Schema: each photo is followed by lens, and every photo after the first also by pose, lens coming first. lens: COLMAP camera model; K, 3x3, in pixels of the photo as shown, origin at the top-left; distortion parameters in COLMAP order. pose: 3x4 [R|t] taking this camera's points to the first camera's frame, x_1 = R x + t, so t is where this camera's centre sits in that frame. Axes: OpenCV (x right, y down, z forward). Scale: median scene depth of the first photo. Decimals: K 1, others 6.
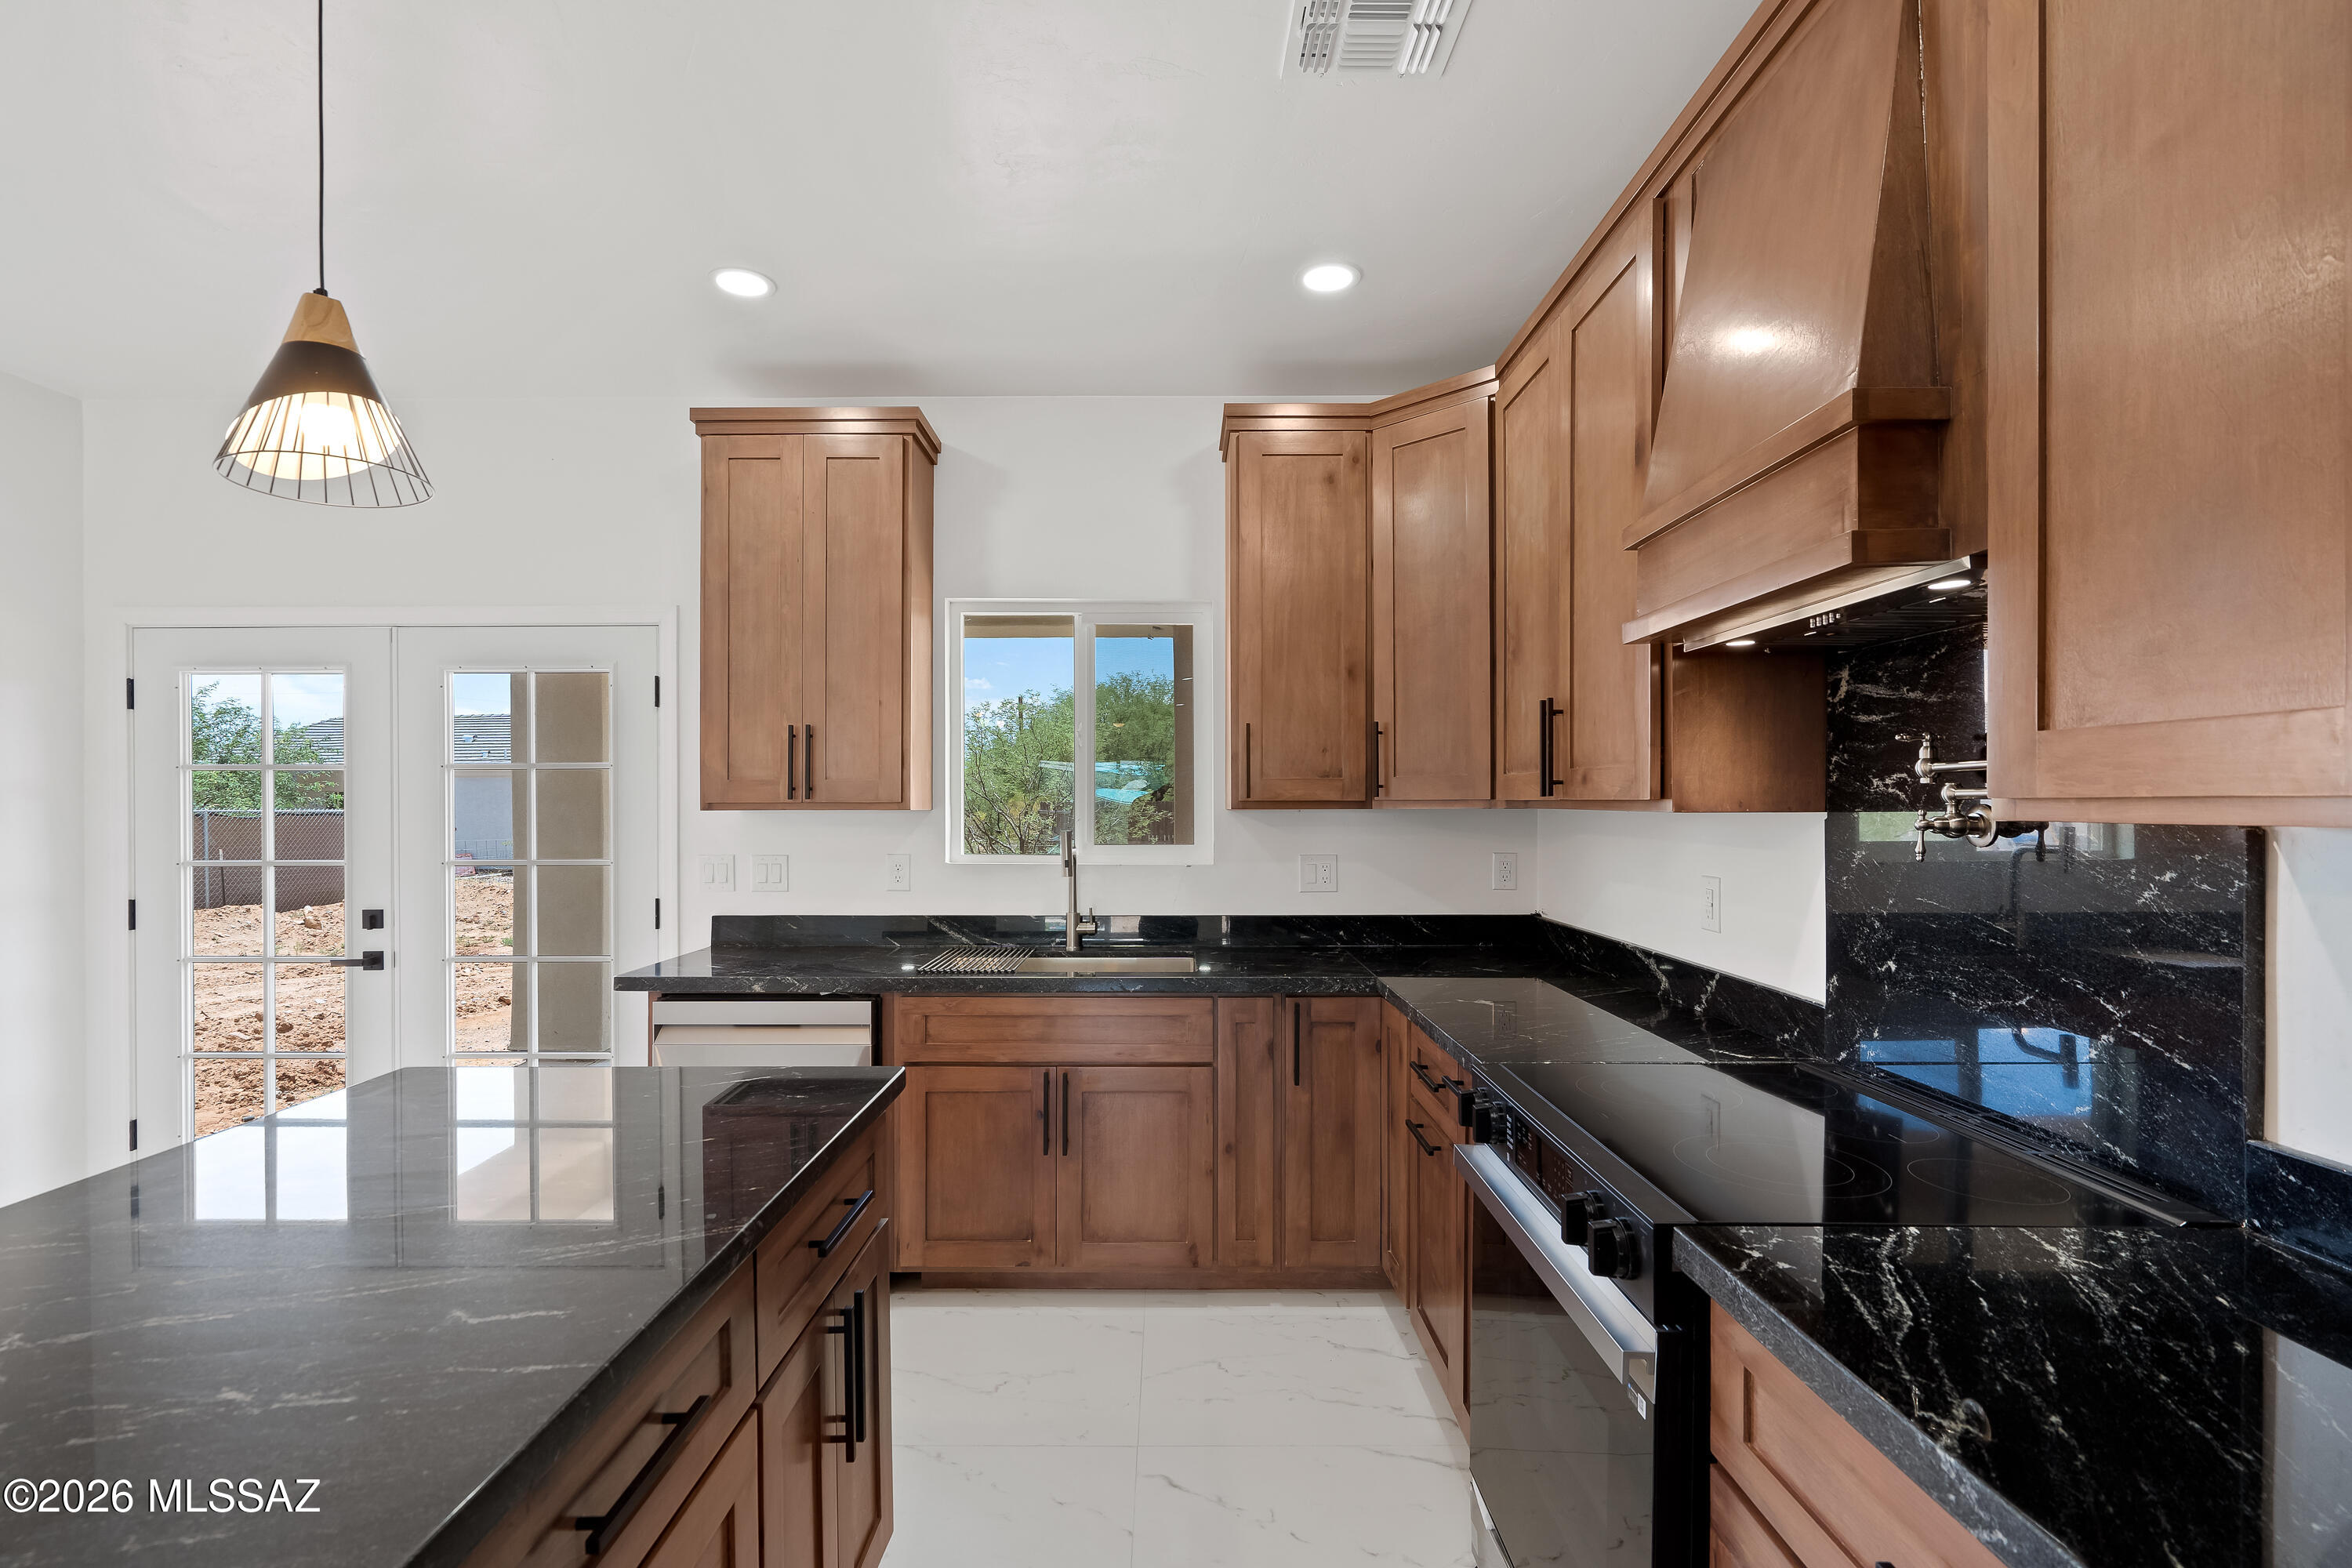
lens RADIAL K [[1081.2, 0, 1170.9], [0, 1081.2, 795.5], [0, 0, 1]] dist [-0.006980, 0.004441]
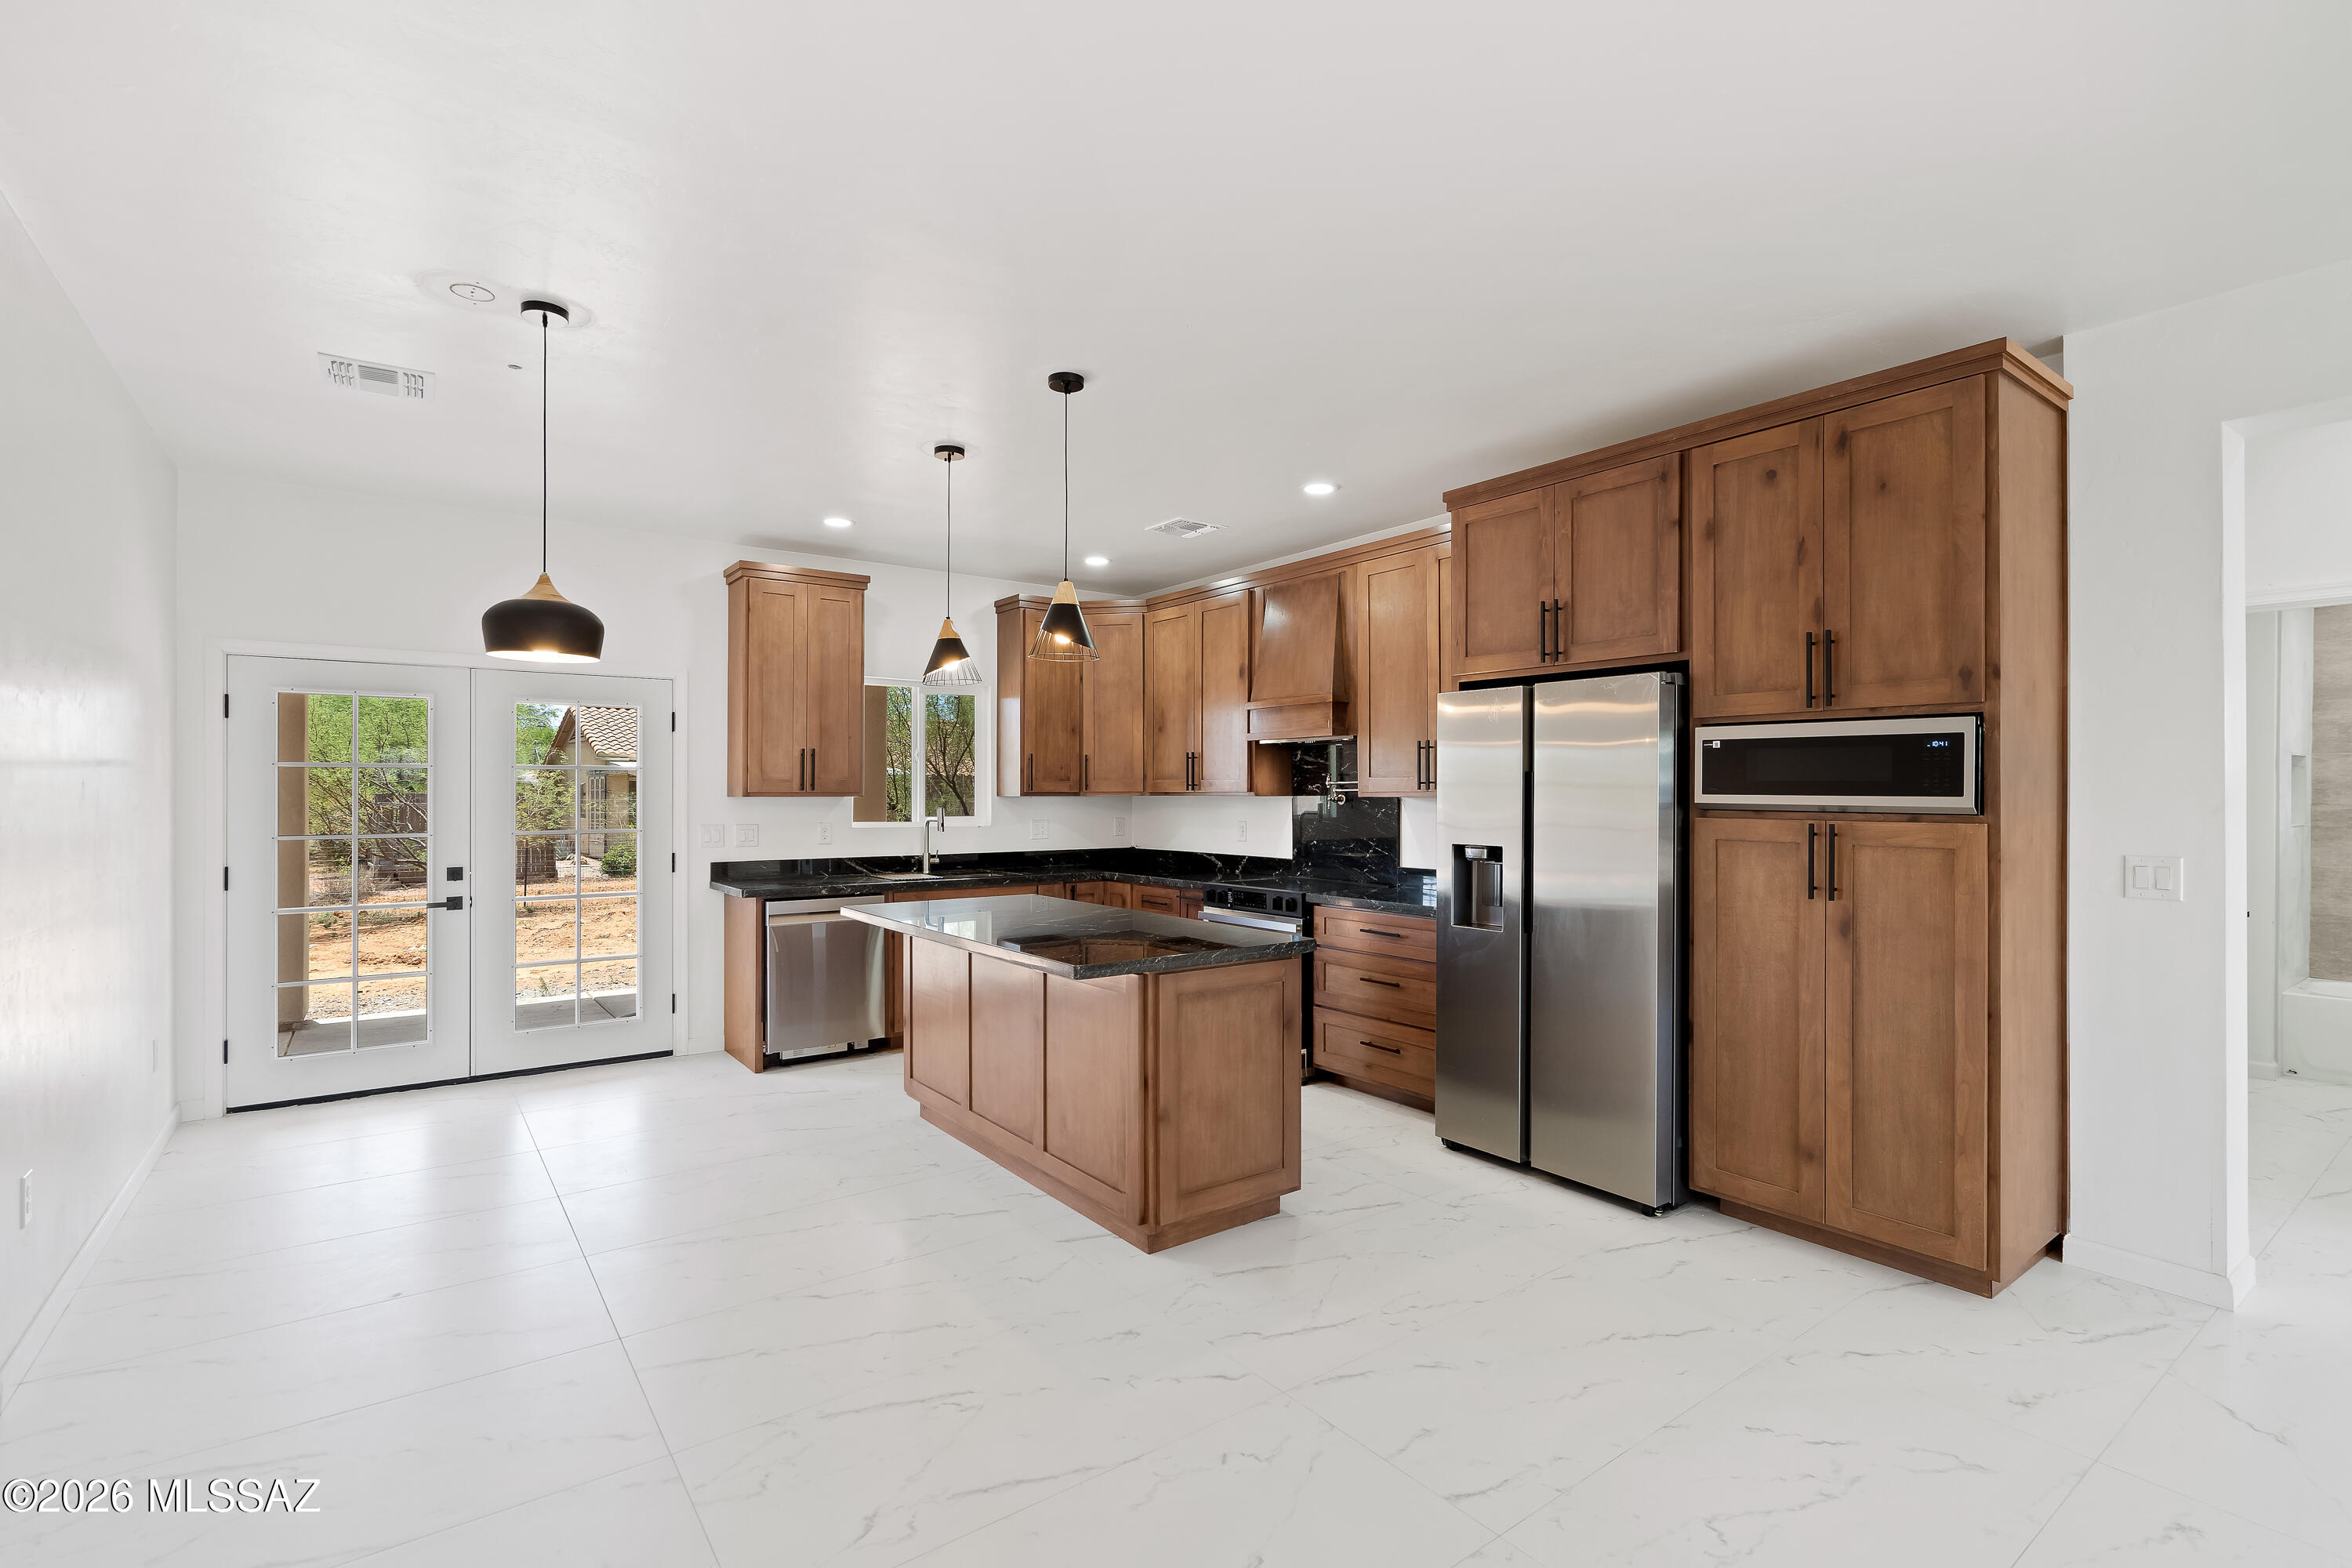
lens RADIAL K [[1081.2, 0, 1173.4], [0, 1081.2, 794.6], [0, 0, 1]] dist [-0.006980, 0.004441]
pose [[0.802365, 0.001281, 0.596832, -0.920724], [-0.004593, 0.999981, 0.004027, 0.000035], [-0.596816, -0.005972, 0.802356, -0.778533]]
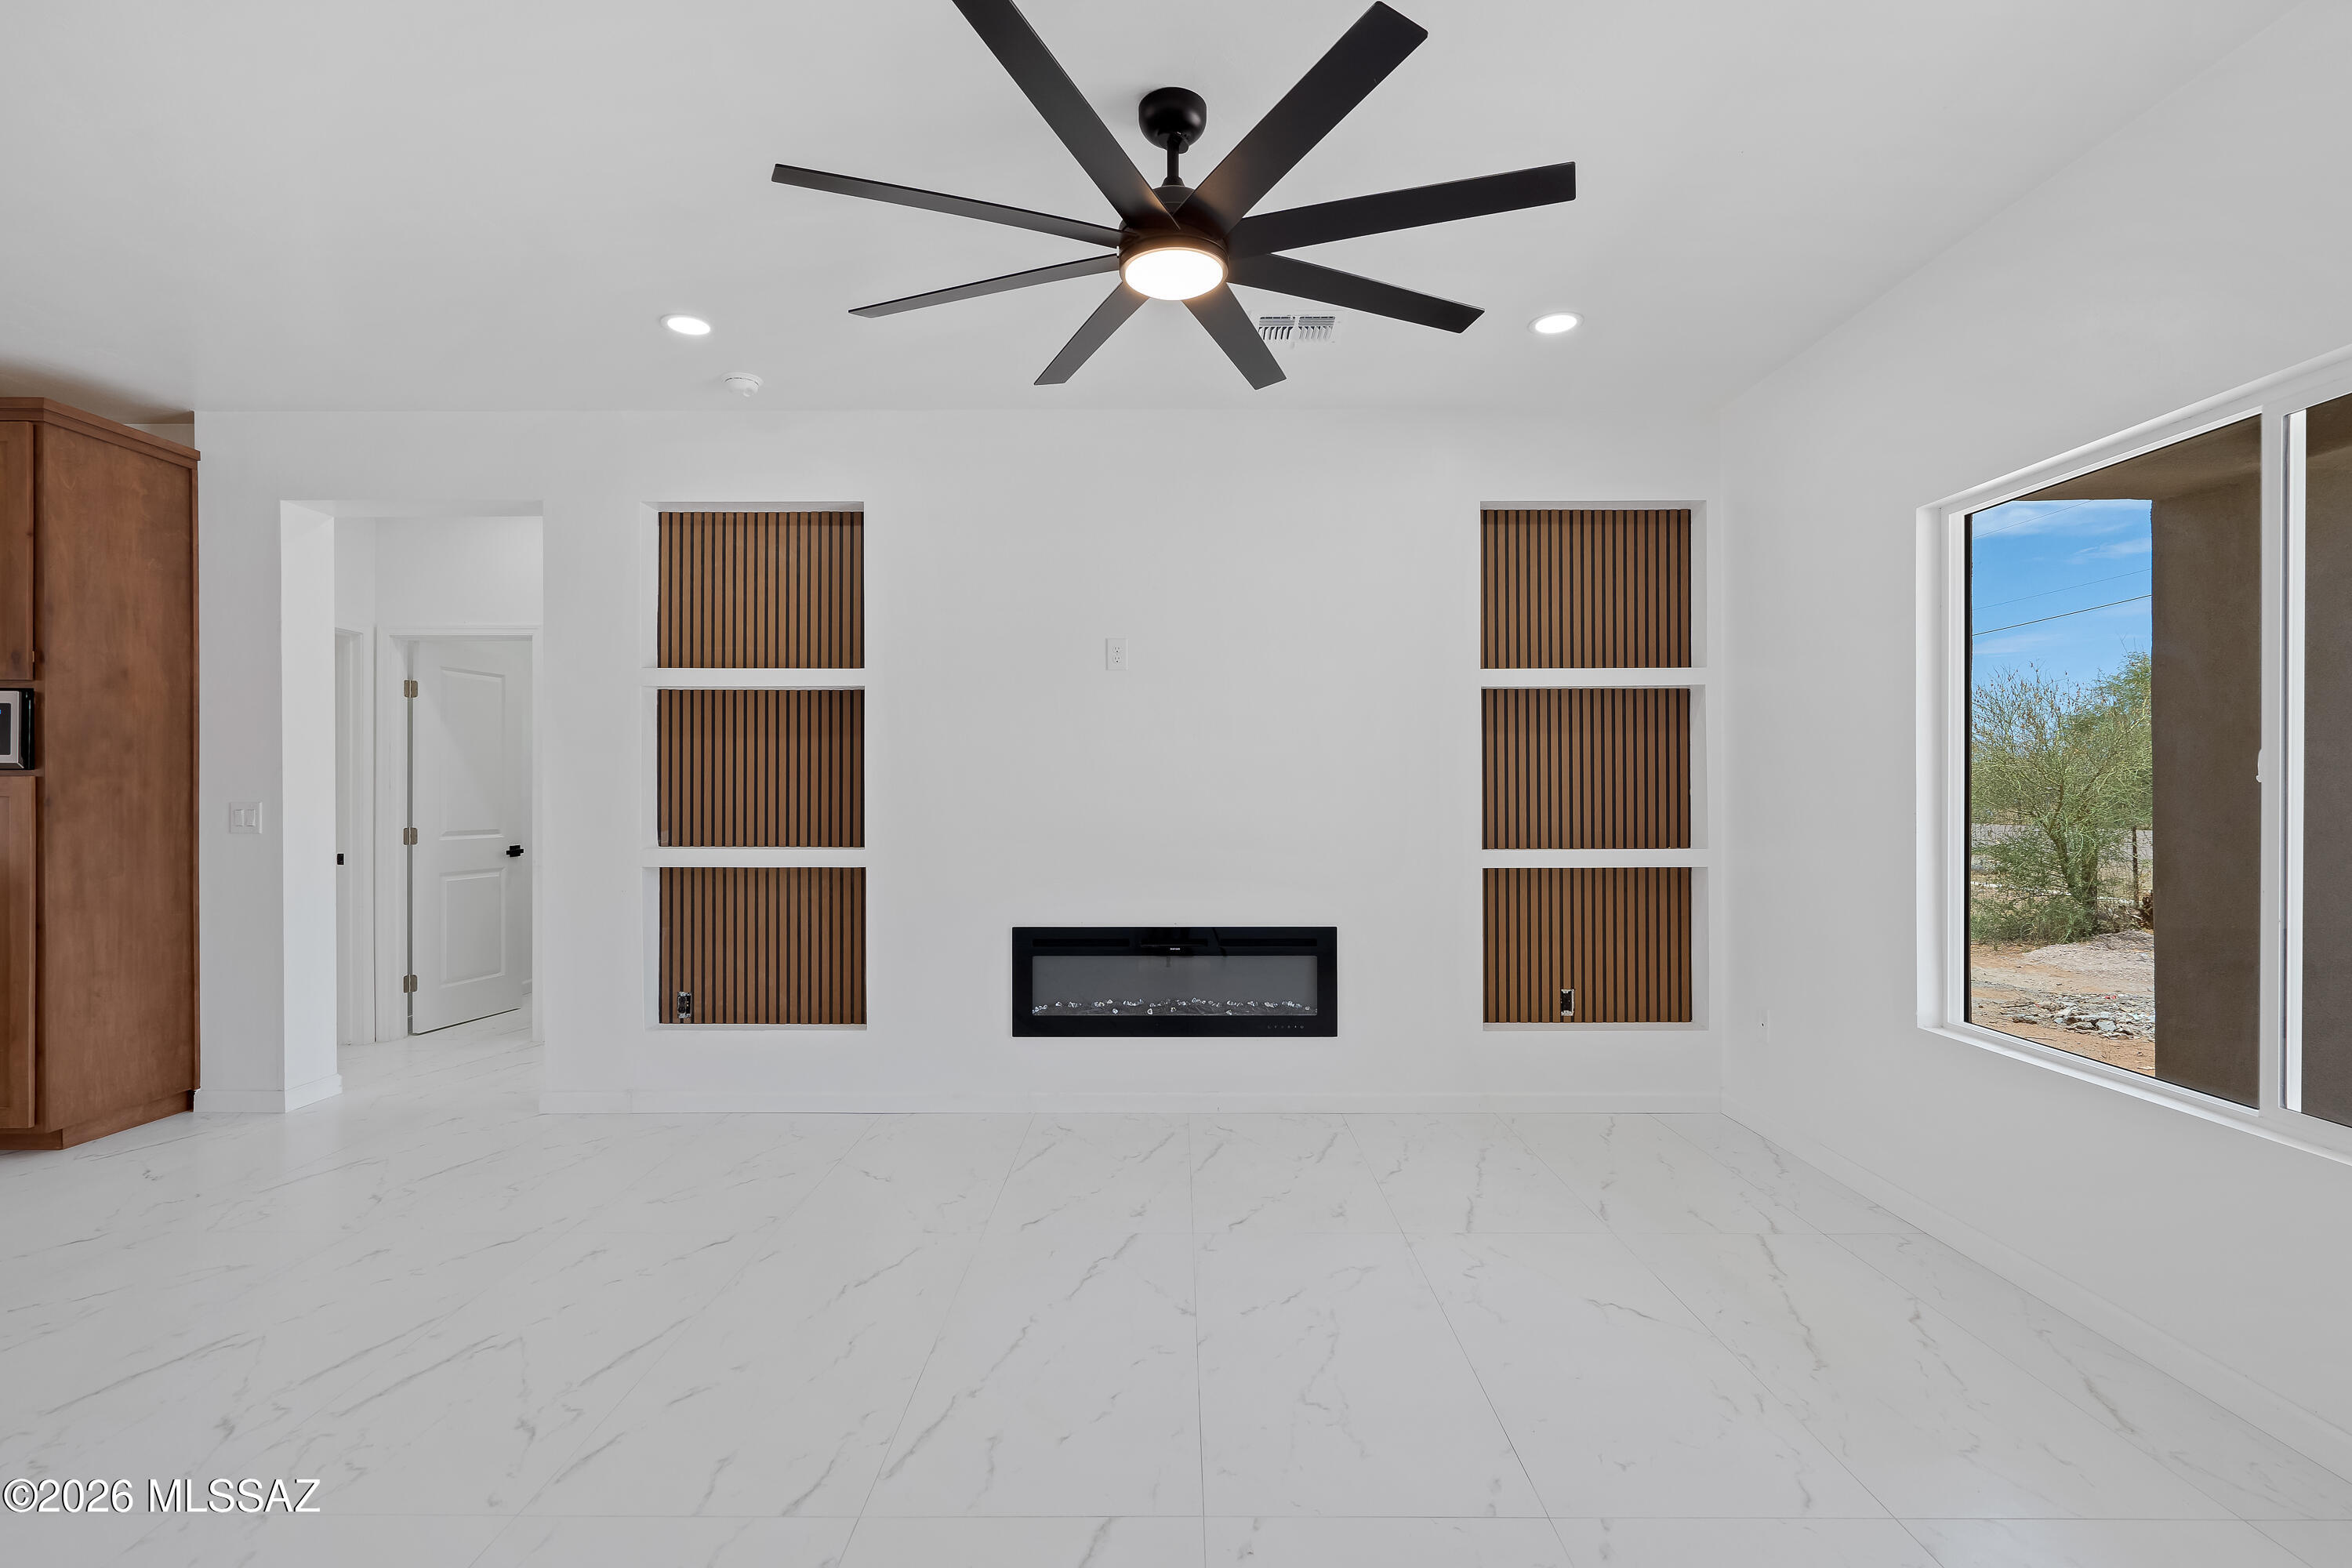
lens RADIAL K [[1081.2, 0, 1172.5], [0, 1081.2, 787.4], [0, 0, 1]] dist [-0.006980, 0.004441]
pose [[0.005925, 0.004158, 0.999974, -0.978884], [-0.003152, 0.999986, -0.004140, 0.037361], [-0.999977, -0.003127, 0.005938, -1.663804]]
